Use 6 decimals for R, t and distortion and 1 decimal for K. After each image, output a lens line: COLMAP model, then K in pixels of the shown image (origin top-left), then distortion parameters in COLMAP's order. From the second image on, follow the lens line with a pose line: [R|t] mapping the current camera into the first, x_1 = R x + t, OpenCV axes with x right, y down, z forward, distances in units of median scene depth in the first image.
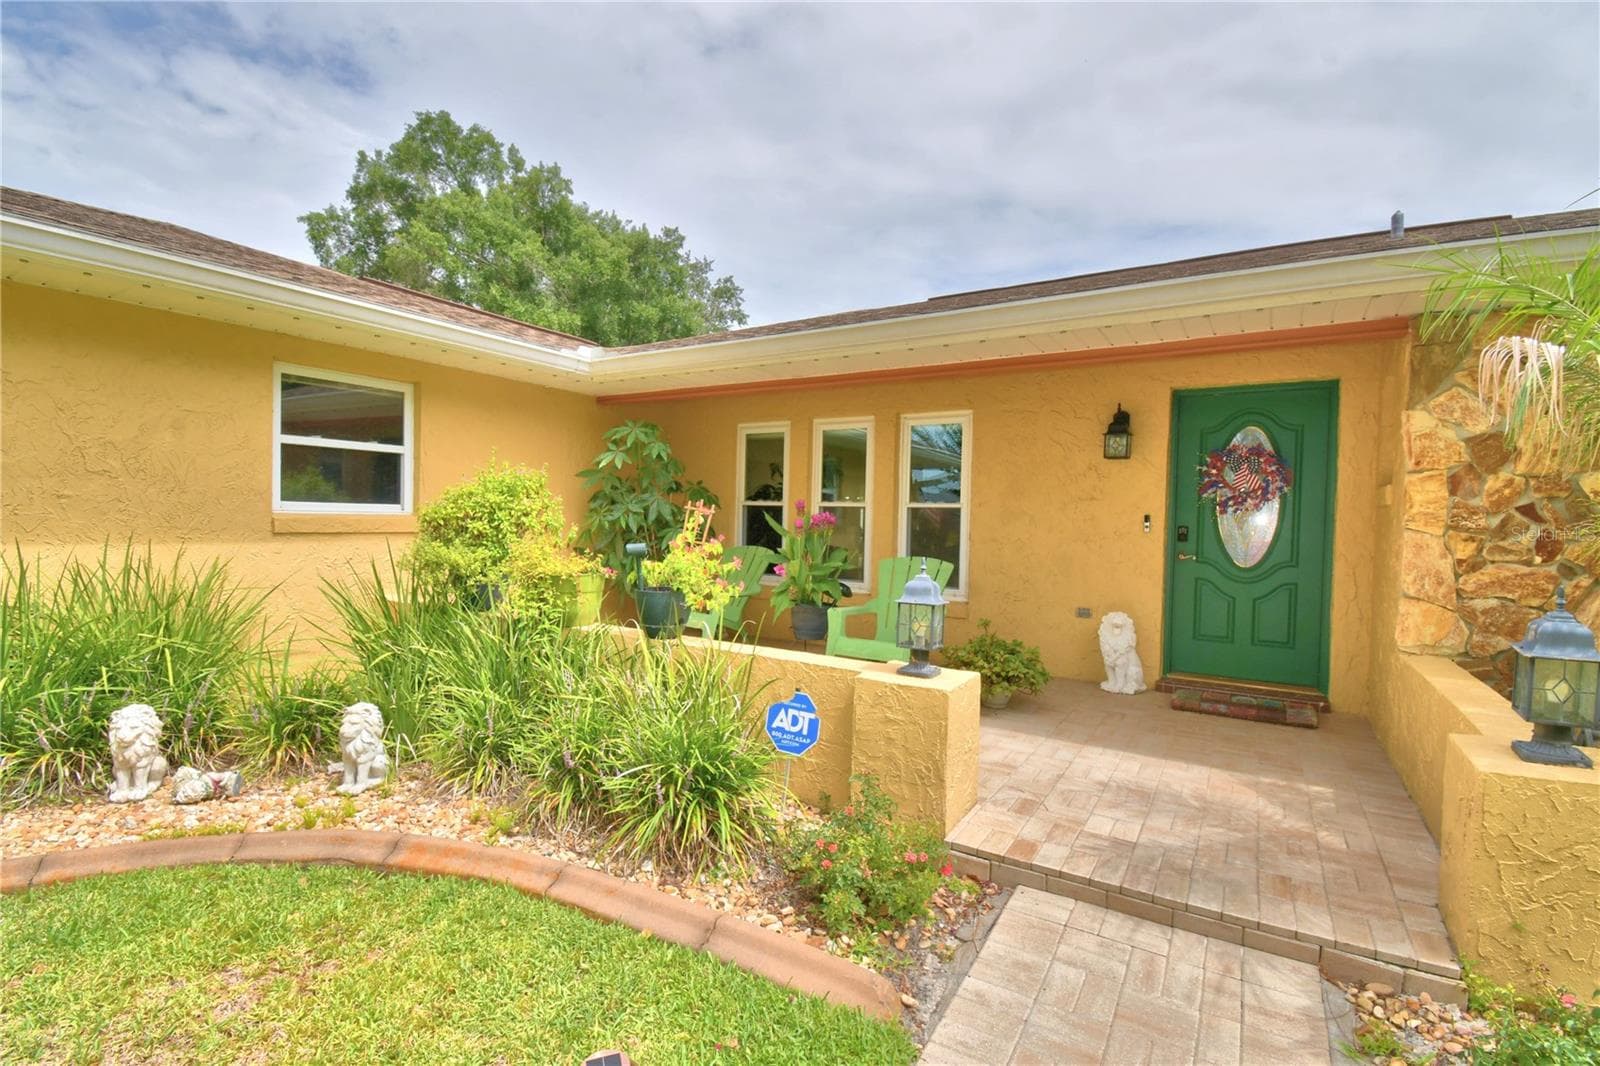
lens RADIAL K [[726.9, 0, 800.0], [0, 726.9, 533.0], [0, 0, 1]] dist [0.016613, -0.020219]
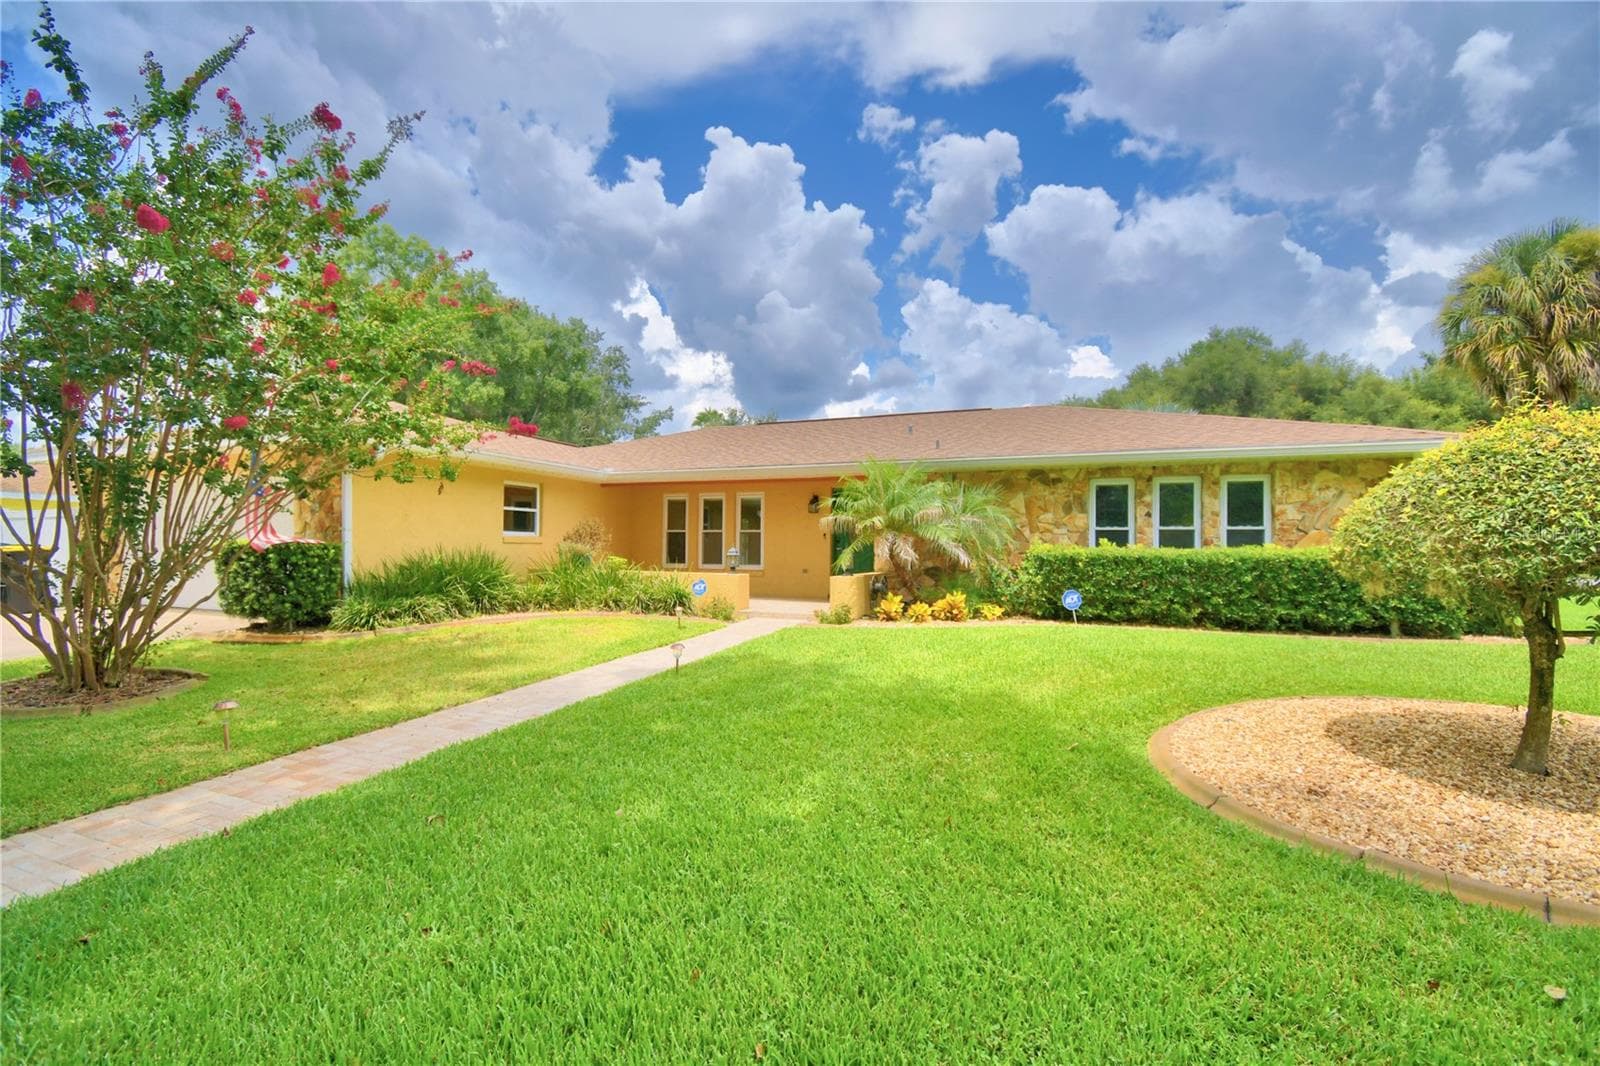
lens RADIAL K [[705.0, 0, 797.6], [0, 705.0, 537.2], [0, 0, 1]] dist [0.018482, -0.022378]
pose [[0.984820, -0.011267, 0.173214, -0.015725], [0.017704, 0.999207, -0.035661, 0.015912], [-0.172675, 0.038186, 0.984238, -0.305357]]
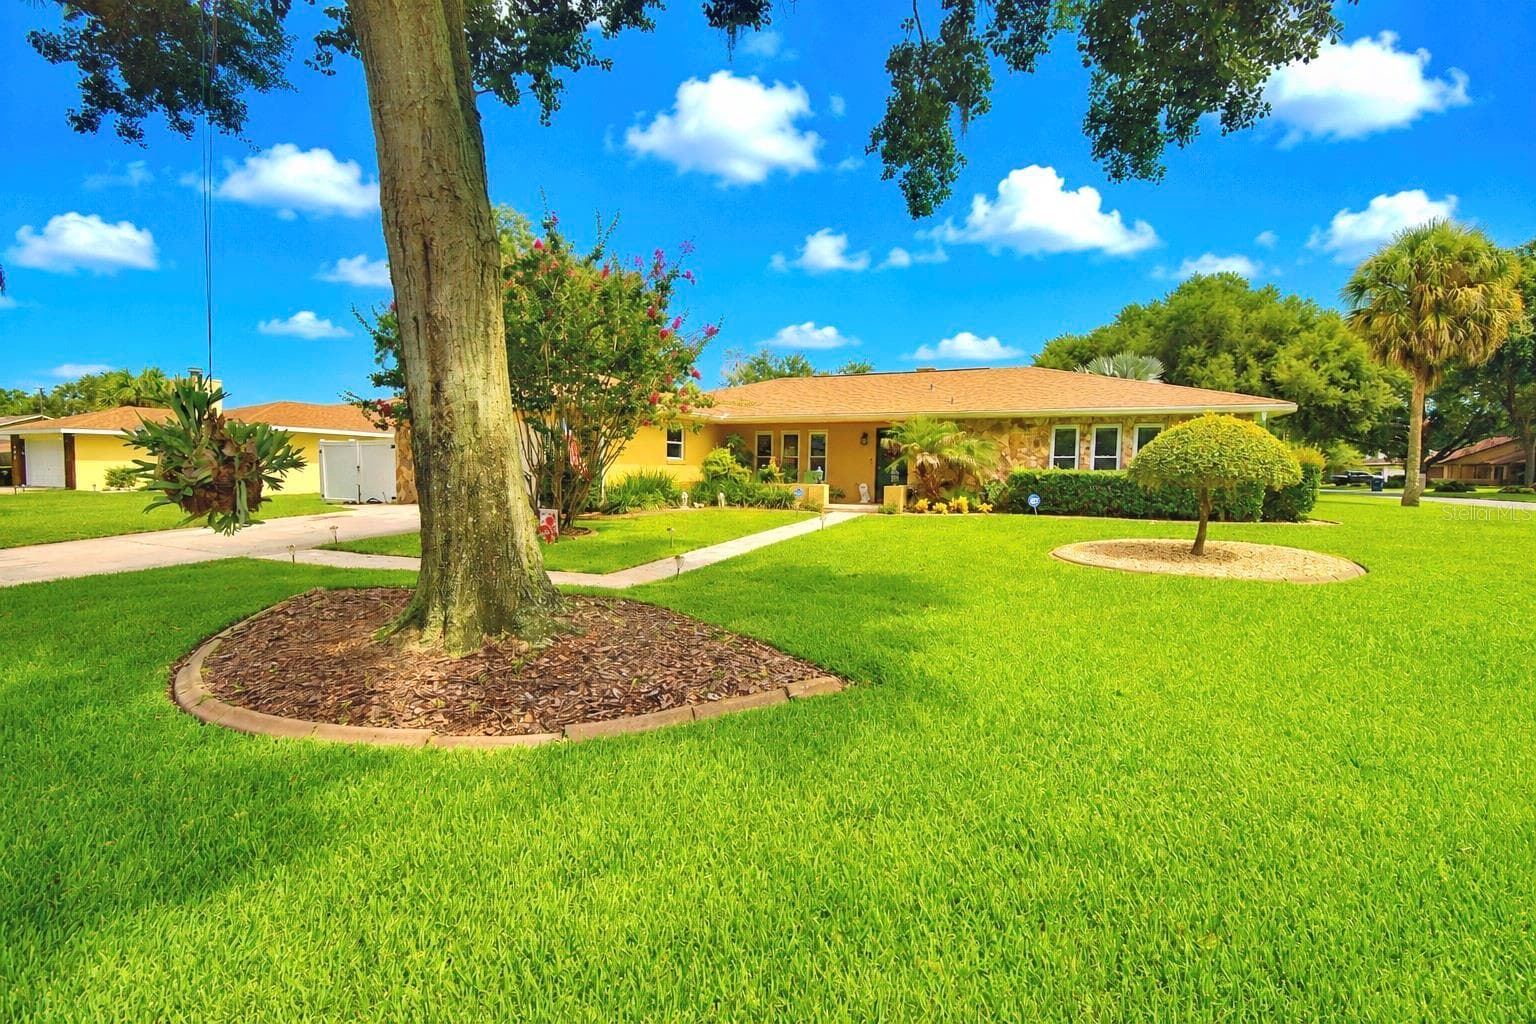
lens RADIAL K [[676.8, 0, 765.7], [0, 676.8, 516.1], [0, 0, 1]] dist [0.018482, -0.022378]
pose [[0.991395, -0.017321, 0.129751, -0.113904], [0.011362, 0.998853, 0.046521, 0.021144], [-0.130408, -0.044647, 0.990455, -0.509071]]
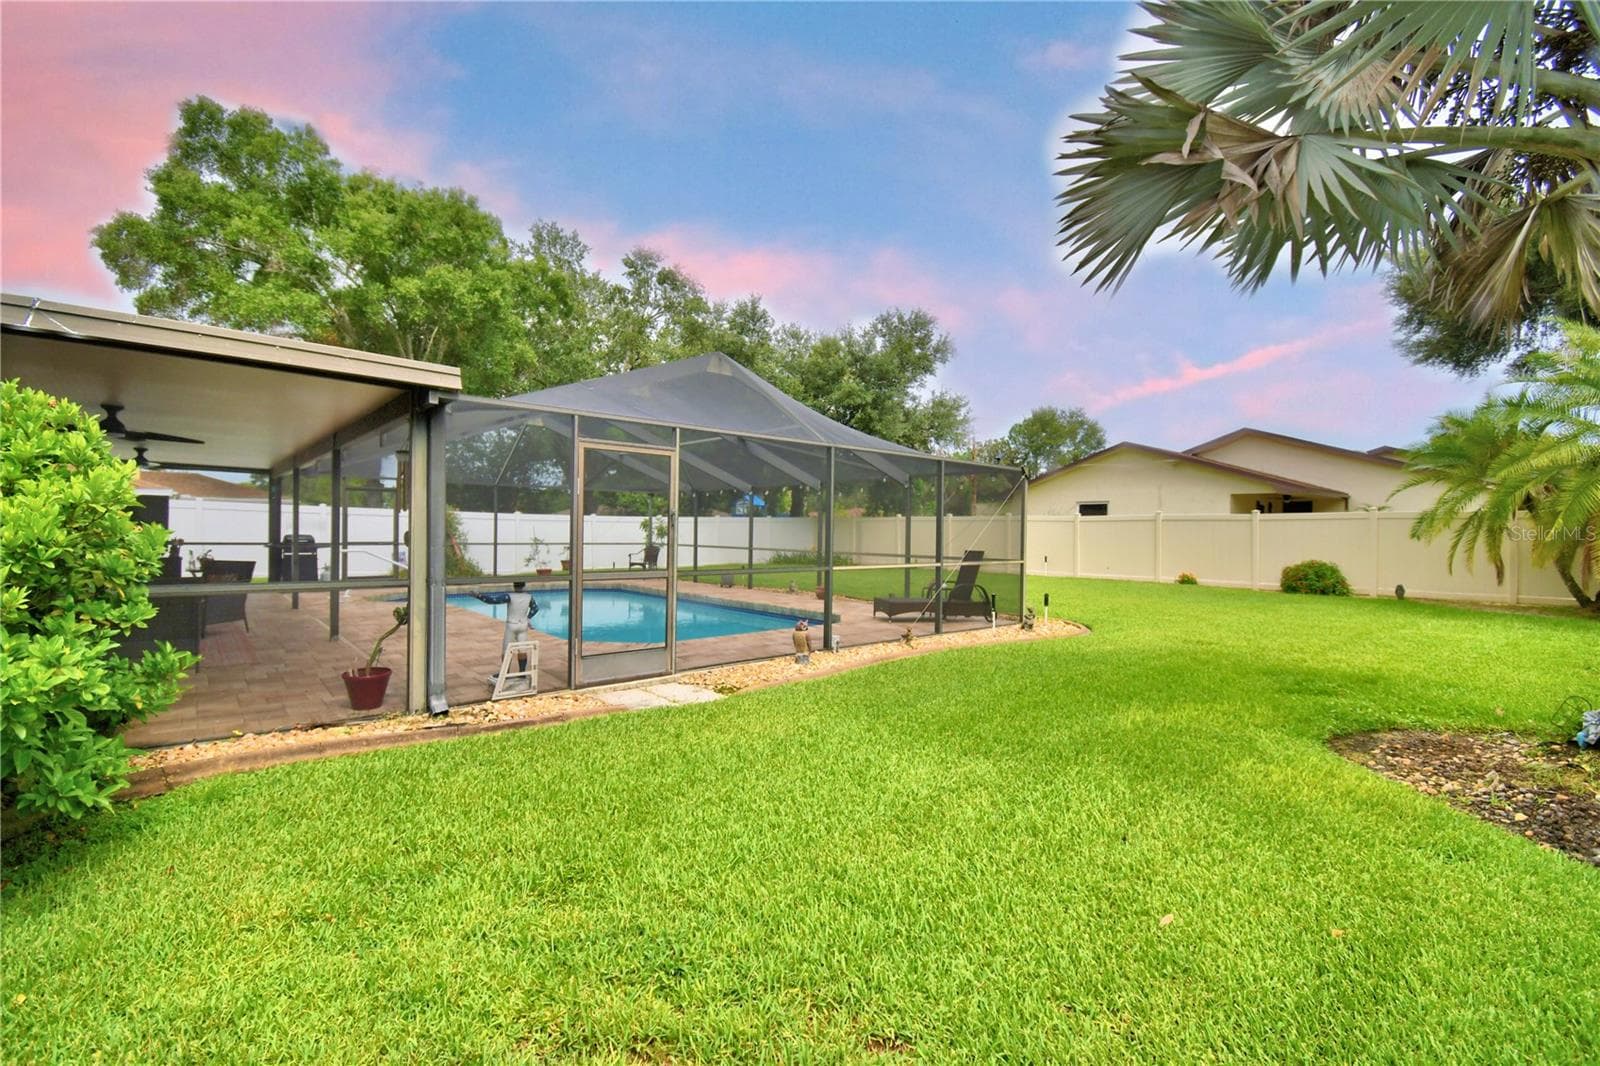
lens RADIAL K [[705.0, 0, 797.6], [0, 705.0, 537.2], [0, 0, 1]] dist [0.018482, -0.022378]
pose [[0.955990, -0.007557, -0.293301, 0.516091], [0.002465, 0.999840, -0.017725, 0.003424], [0.293388, 0.016222, 0.955856, 0.401933]]
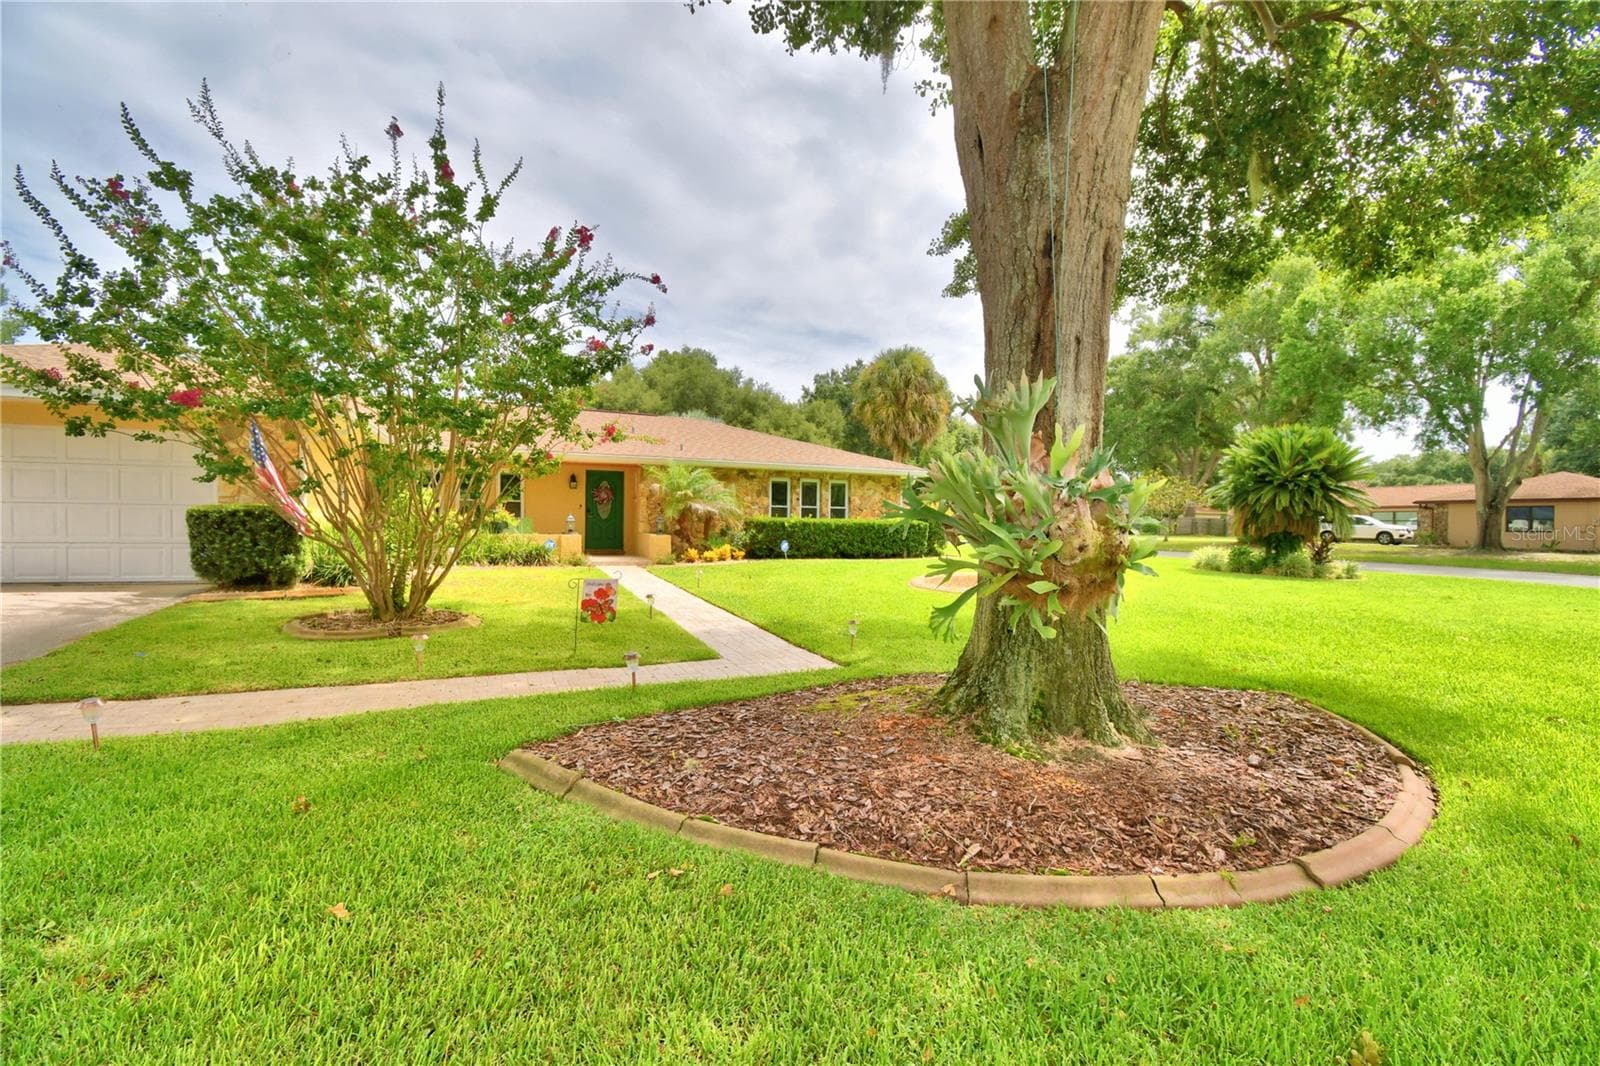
lens RADIAL K [[705.0, 0, 797.6], [0, 705.0, 537.2], [0, 0, 1]] dist [0.018482, -0.022378]
pose [[0.577521, -0.029975, 0.815826, -0.335671], [0.018874, 0.999549, 0.023364, 0.014127], [-0.816158, 0.001905, 0.577826, -0.359677]]
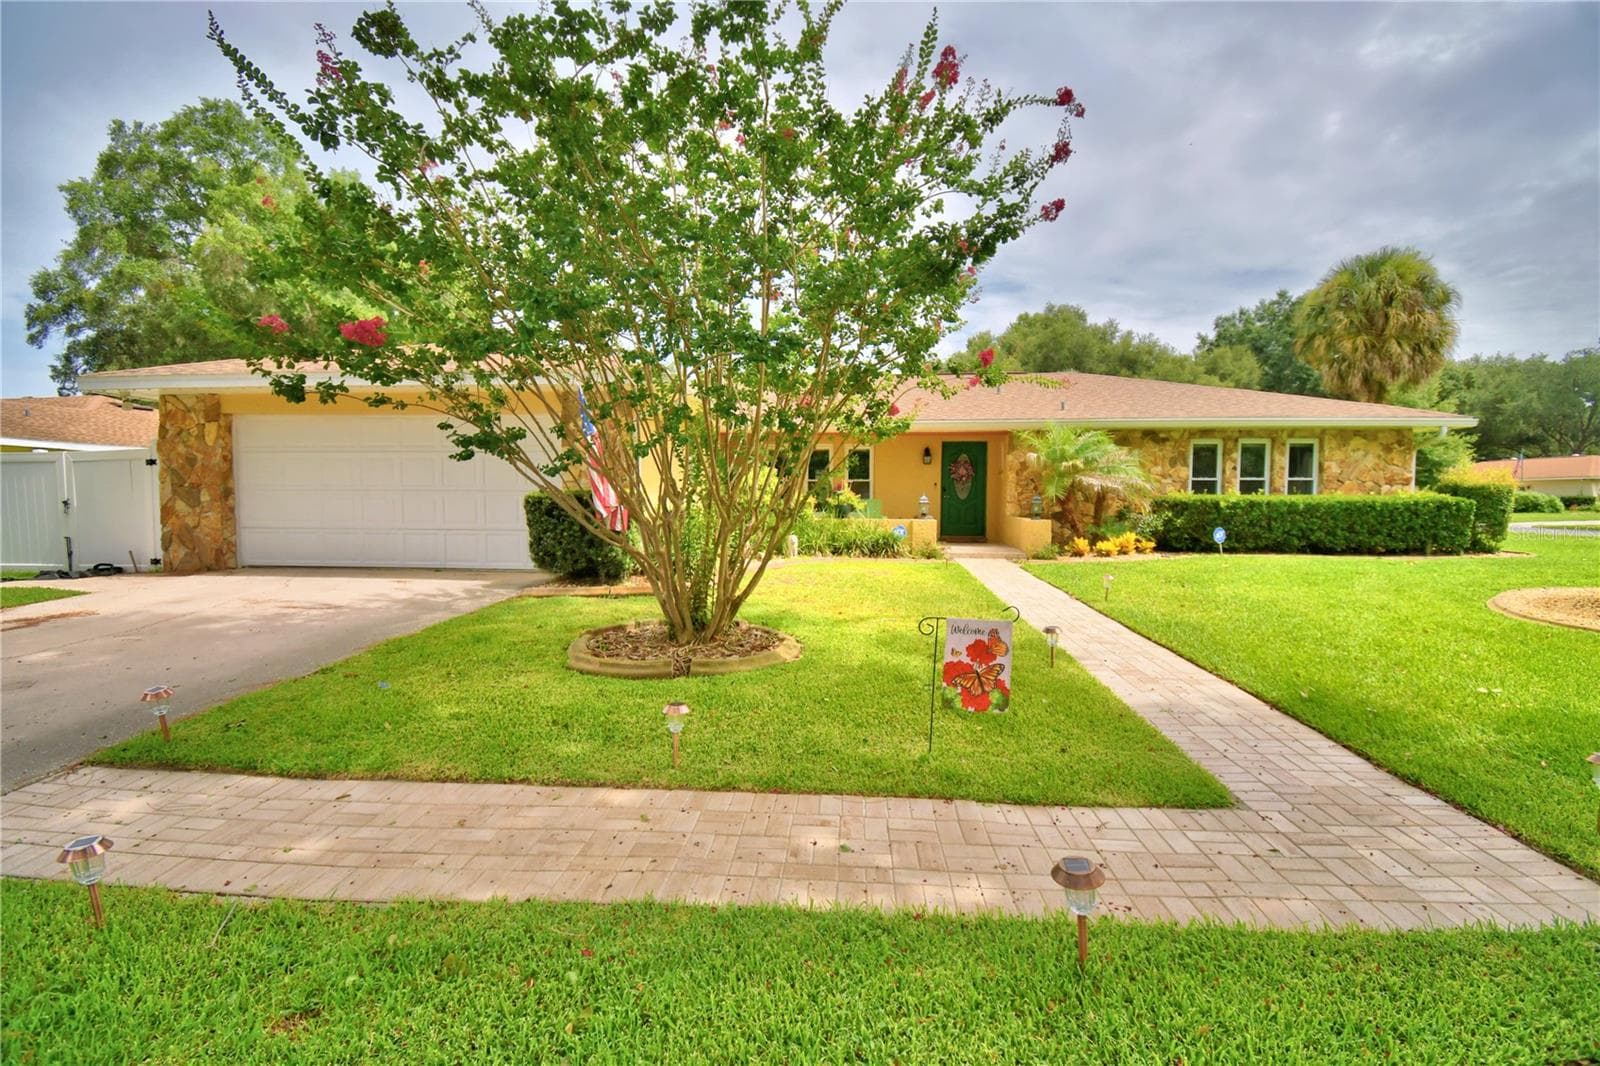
lens RADIAL K [[705.0, 0, 797.6], [0, 705.0, 537.2], [0, 0, 1]] dist [0.018482, -0.022378]
pose [[0.892814, -0.043472, 0.448323, -0.261367], [0.027469, 0.998734, 0.042140, 0.011773], [-0.449587, -0.025308, 0.892878, -0.261089]]
